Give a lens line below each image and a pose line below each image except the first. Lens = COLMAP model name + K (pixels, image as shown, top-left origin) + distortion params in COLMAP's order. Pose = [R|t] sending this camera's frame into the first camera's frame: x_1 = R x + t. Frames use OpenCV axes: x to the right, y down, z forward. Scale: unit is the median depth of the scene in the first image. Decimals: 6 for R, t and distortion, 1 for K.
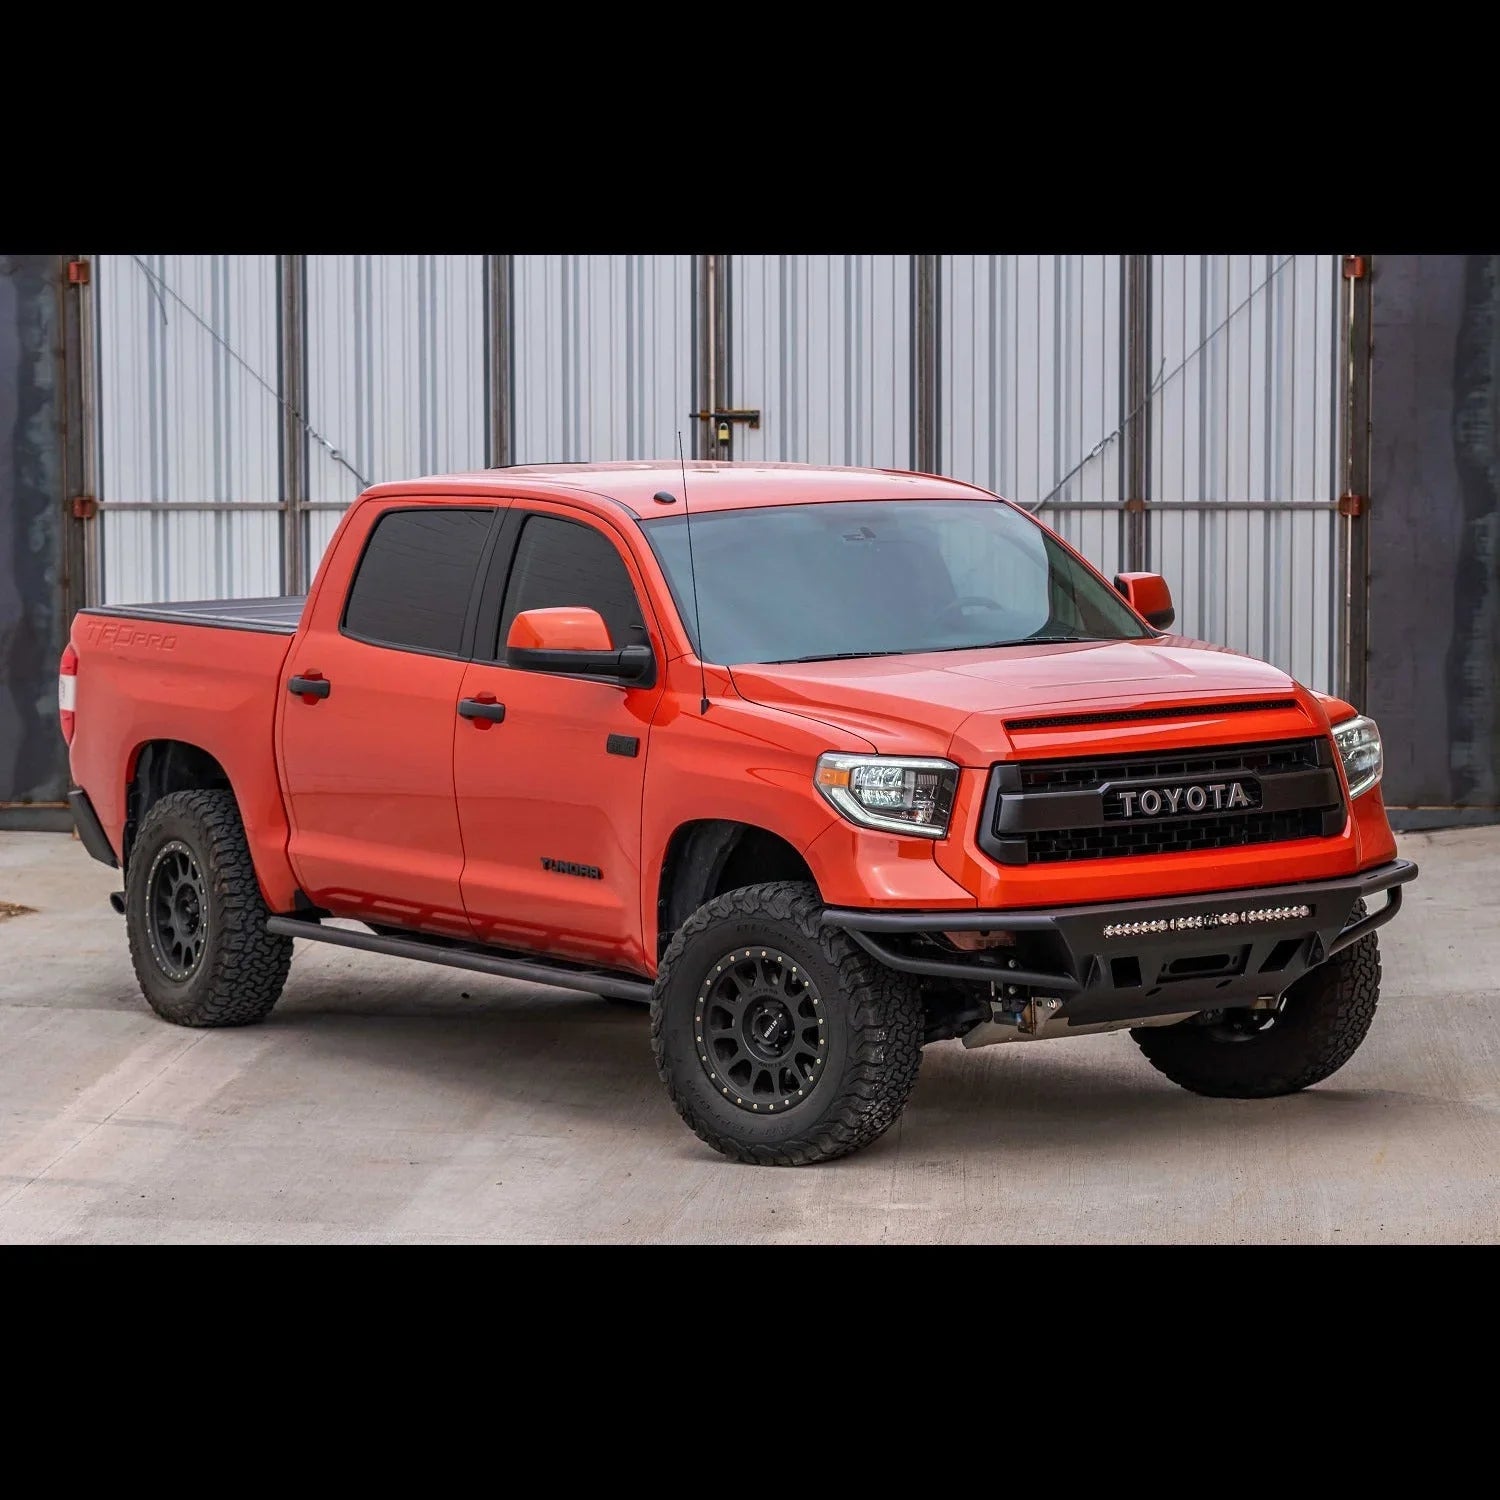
lens RADIAL K [[5525.5, 0, 750.3], [0, 5525.5, 964.7], [0, 0, 1]] dist [0.060782, -0.332020]
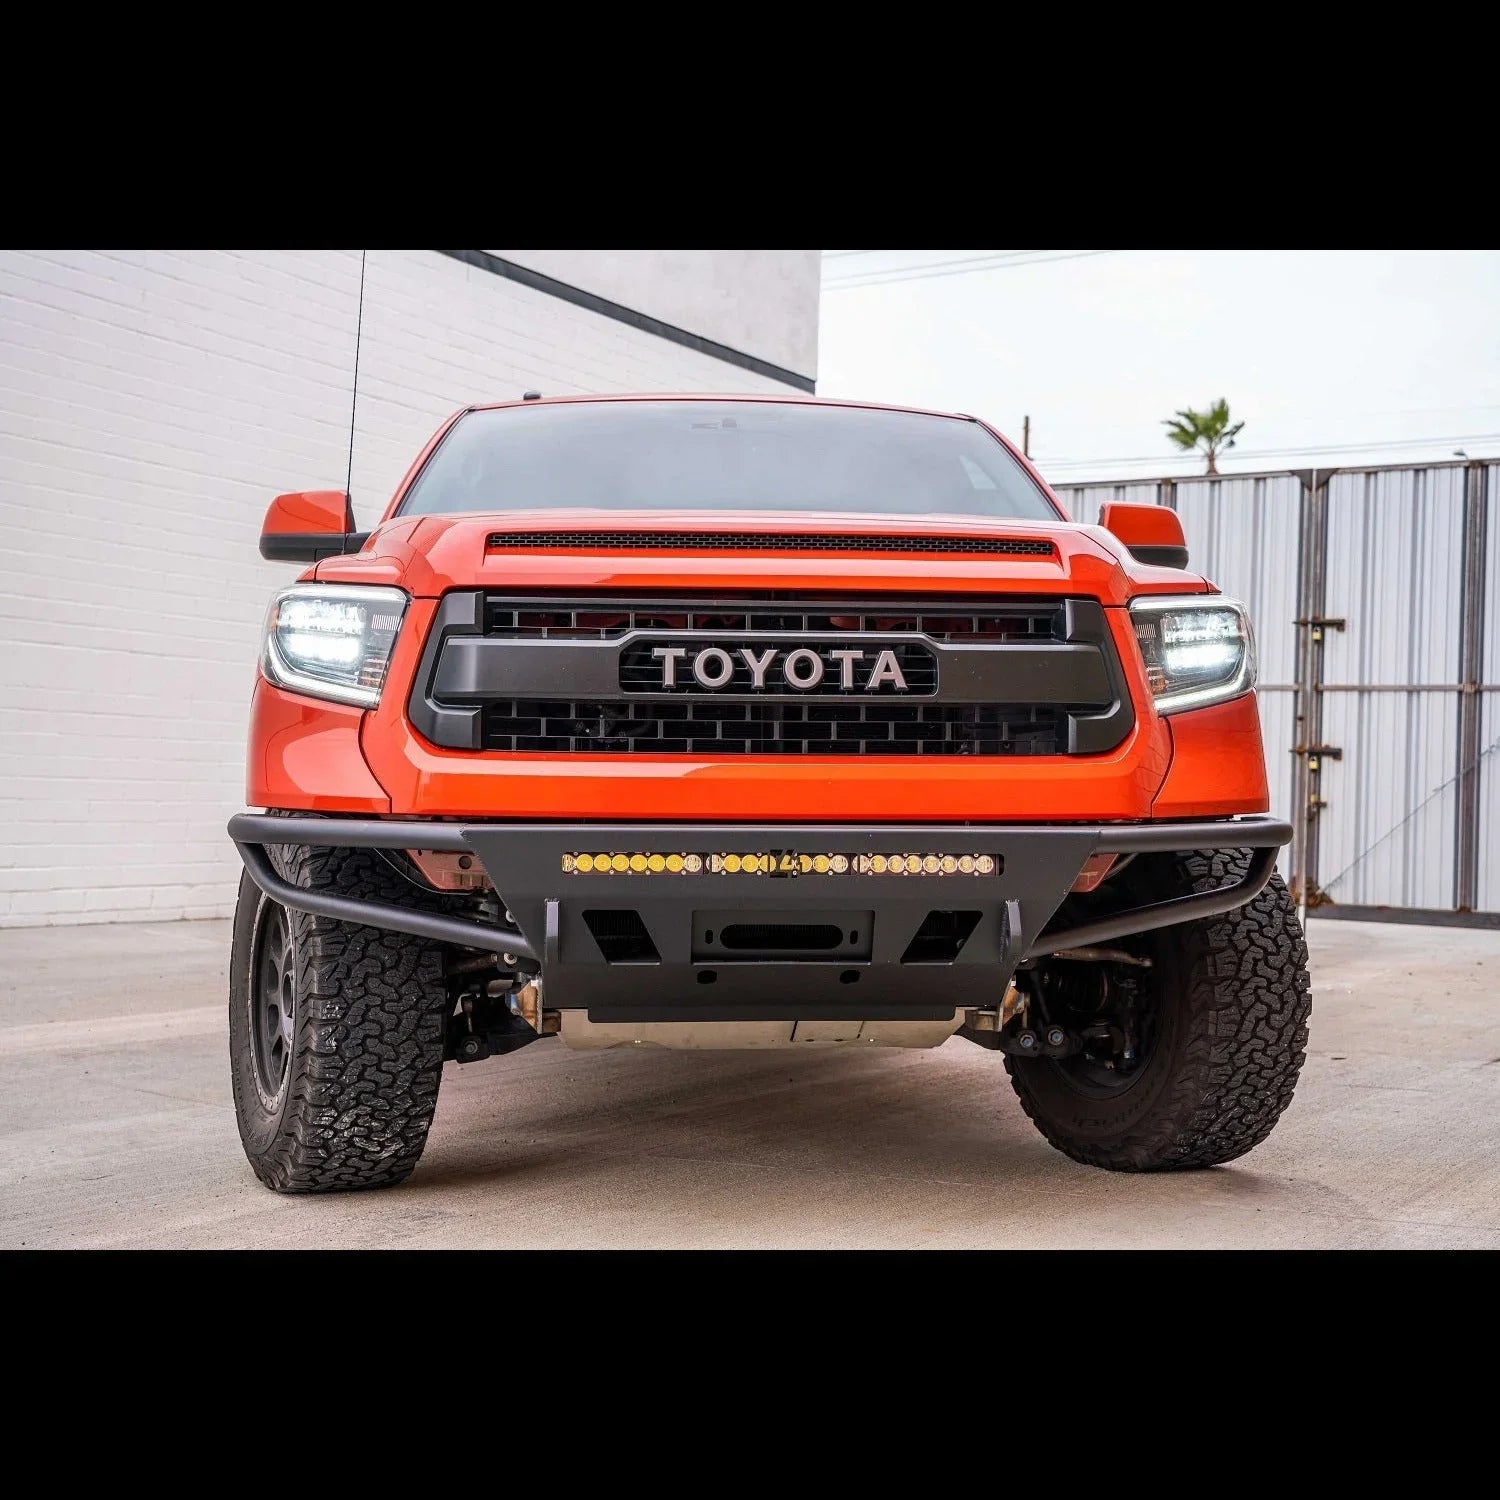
lens RADIAL K [[2041.0, 0, 703.9], [0, 2041.0, 753.8], [0, 0, 1]] dist [0.006150, 0.113073]
pose [[0.874418, 0.022993, -0.484628, 0.172268], [-0.086744, 0.990191, -0.109534, 0.004929], [0.477355, 0.137817, 0.867835, 0.758488]]
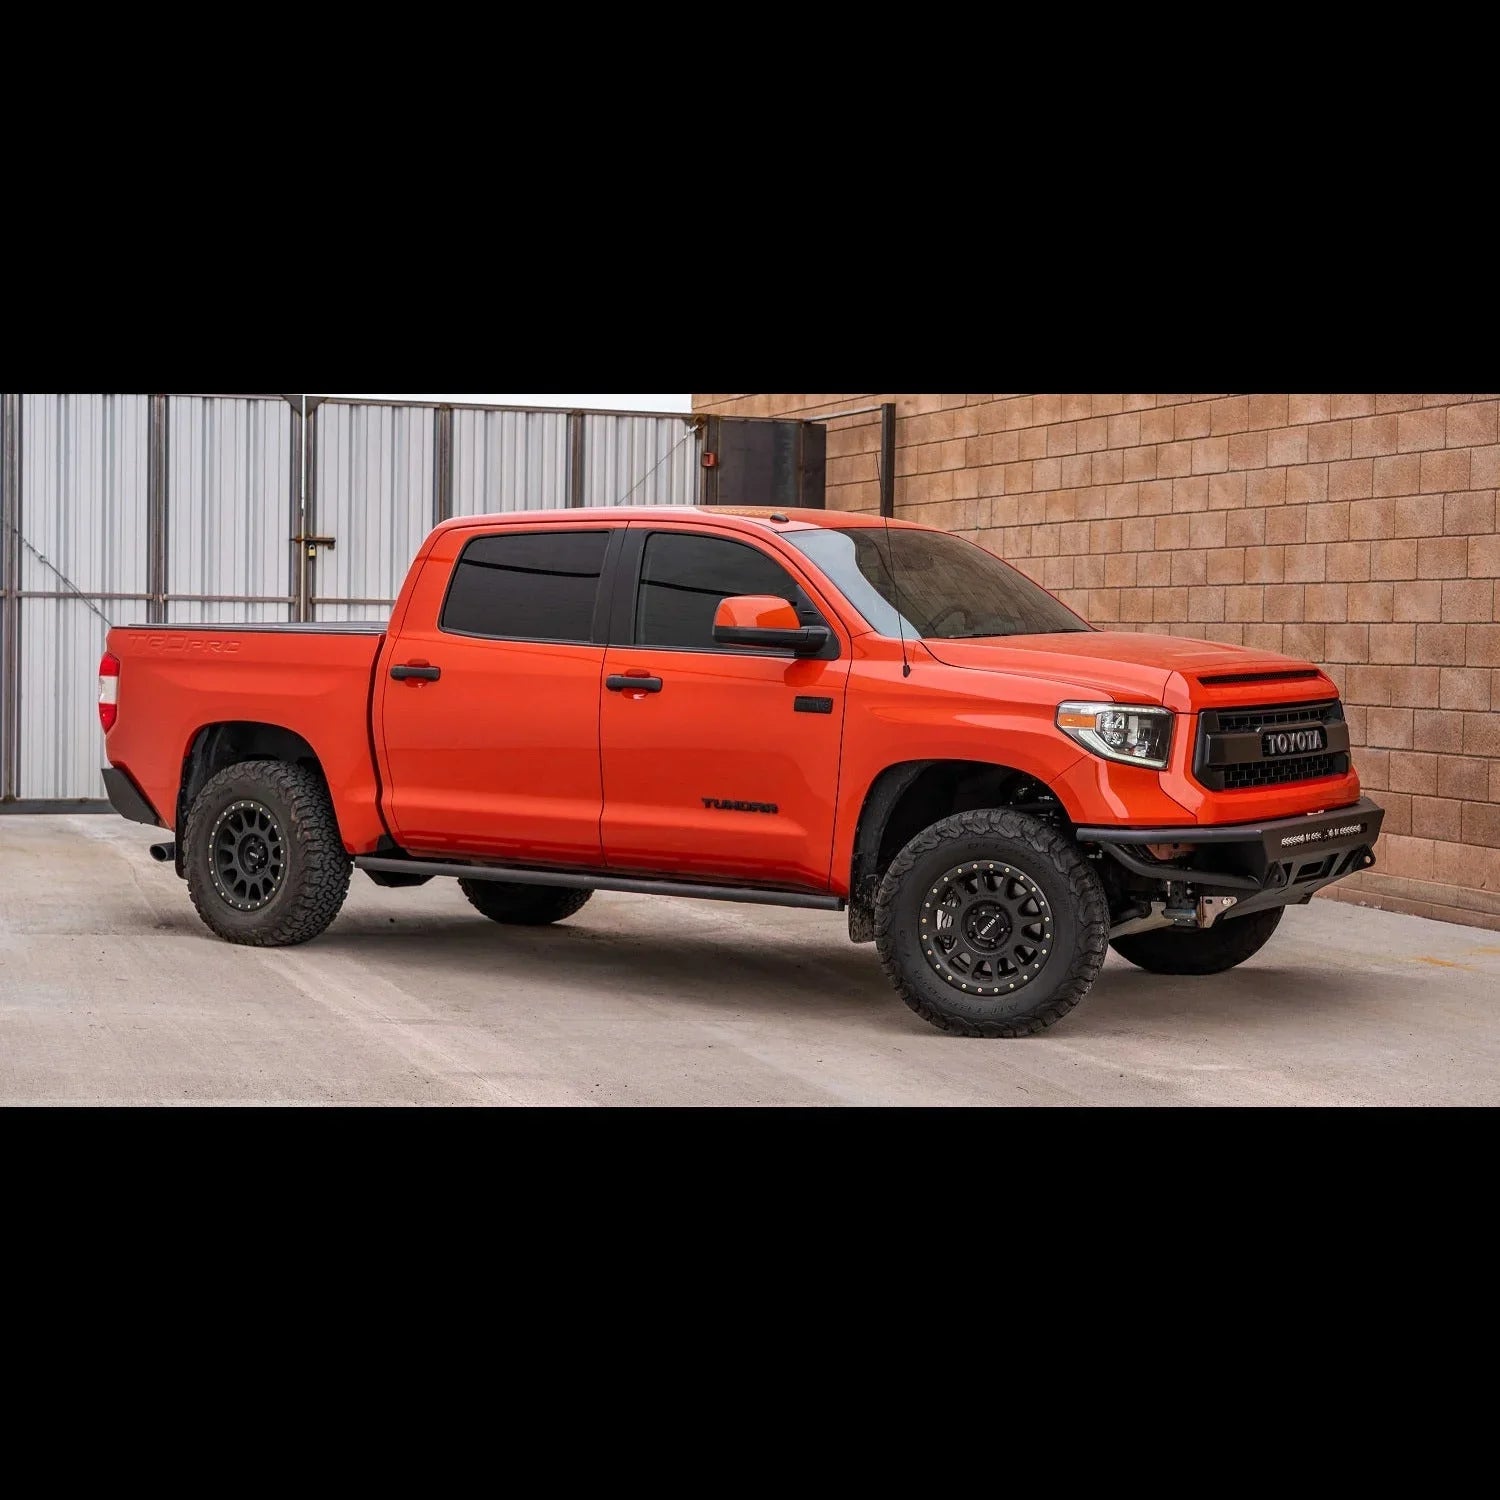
lens RADIAL K [[2701.6, 0, 750.0], [0, 2701.6, 750.0], [0, 0, 1]] dist [0.037148, 0.135210]
pose [[0.928459, 0.002290, 0.371427, -0.261279], [0.021745, 0.997931, -0.060510, 0.007197], [-0.370797, 0.064258, 0.926488, 0.436556]]
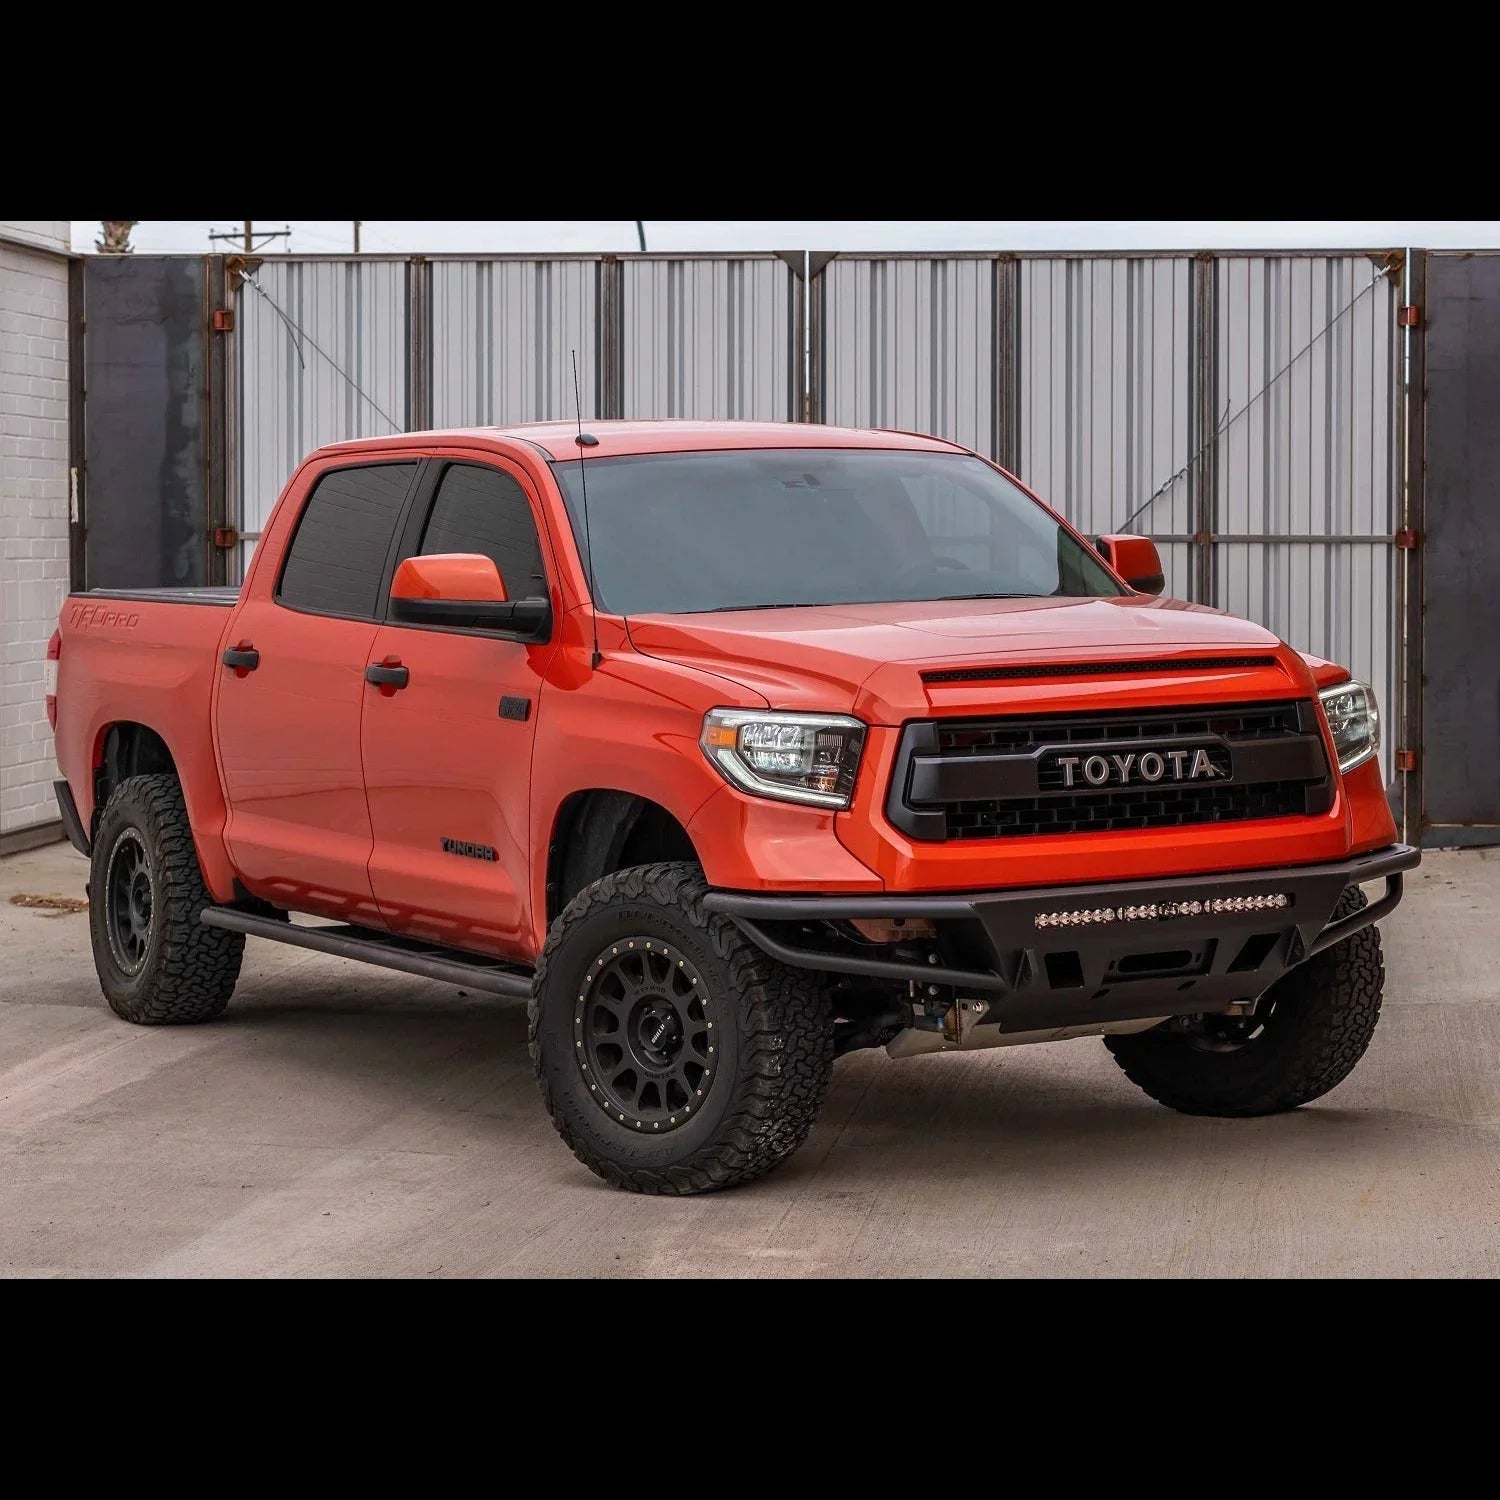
lens RADIAL K [[4011.3, 0, 865.3], [0, 4011.3, 642.0], [0, 0, 1]] dist [0.047490, -0.061528]
pose [[0.999032, 0.005444, -0.043655, 0.060208], [-0.009078, 0.996468, -0.083476, 0.002685], [0.043046, 0.083792, 0.995553, 0.361432]]
